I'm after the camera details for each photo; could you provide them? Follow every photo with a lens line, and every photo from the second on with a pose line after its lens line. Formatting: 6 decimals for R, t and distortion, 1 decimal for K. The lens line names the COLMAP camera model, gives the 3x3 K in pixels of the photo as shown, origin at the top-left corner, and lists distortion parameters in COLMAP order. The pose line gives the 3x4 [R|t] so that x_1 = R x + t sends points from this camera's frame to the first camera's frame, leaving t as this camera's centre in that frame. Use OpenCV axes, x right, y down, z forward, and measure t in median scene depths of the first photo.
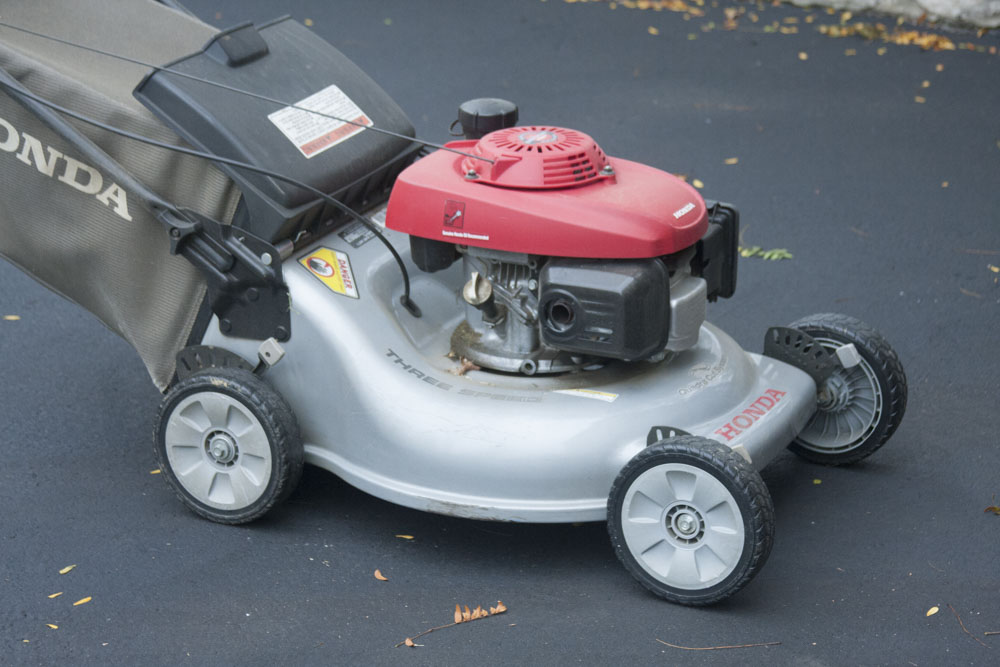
lens RADIAL K [[3093.7, 0, 499.4], [0, 3093.7, 340.0], [0, 0, 1]] dist [0.271152, 0.000000]
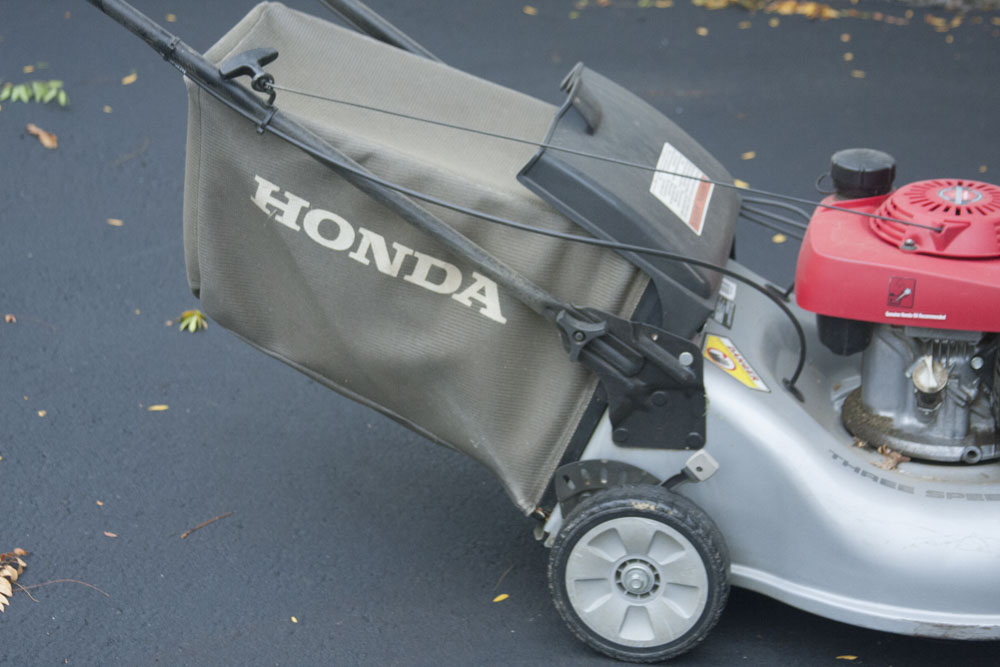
lens RADIAL K [[2714.2, 0, 496.2], [0, 2714.2, 334.8], [0, 0, 1]] dist [0.136487, 0.000000]
pose [[0.958293, -0.082818, 0.273526, -0.329017], [0.068781, 0.995794, 0.060535, -0.081437], [-0.277388, -0.039197, 0.959958, 0.284659]]
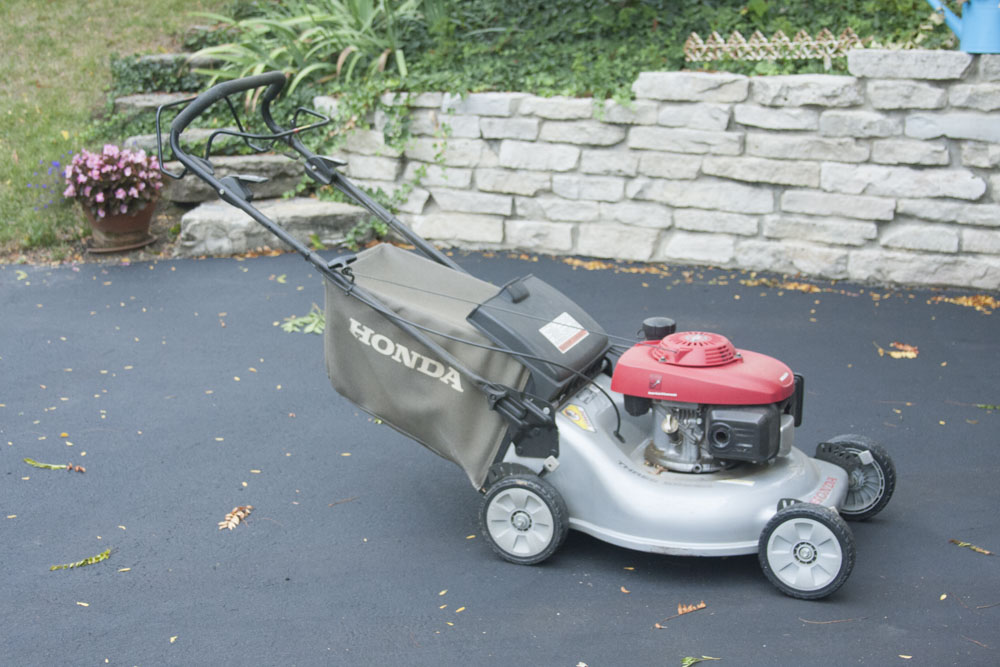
lens RADIAL K [[1874.5, 0, 503.4], [0, 1874.5, 334.0], [0, 0, 1]] dist [-0.042495, 0.000000]
pose [[0.996859, -0.024272, 0.075390, -0.175957], [0.030281, 0.996366, -0.079613, 0.013814], [-0.073184, 0.081645, 0.993971, -0.050665]]
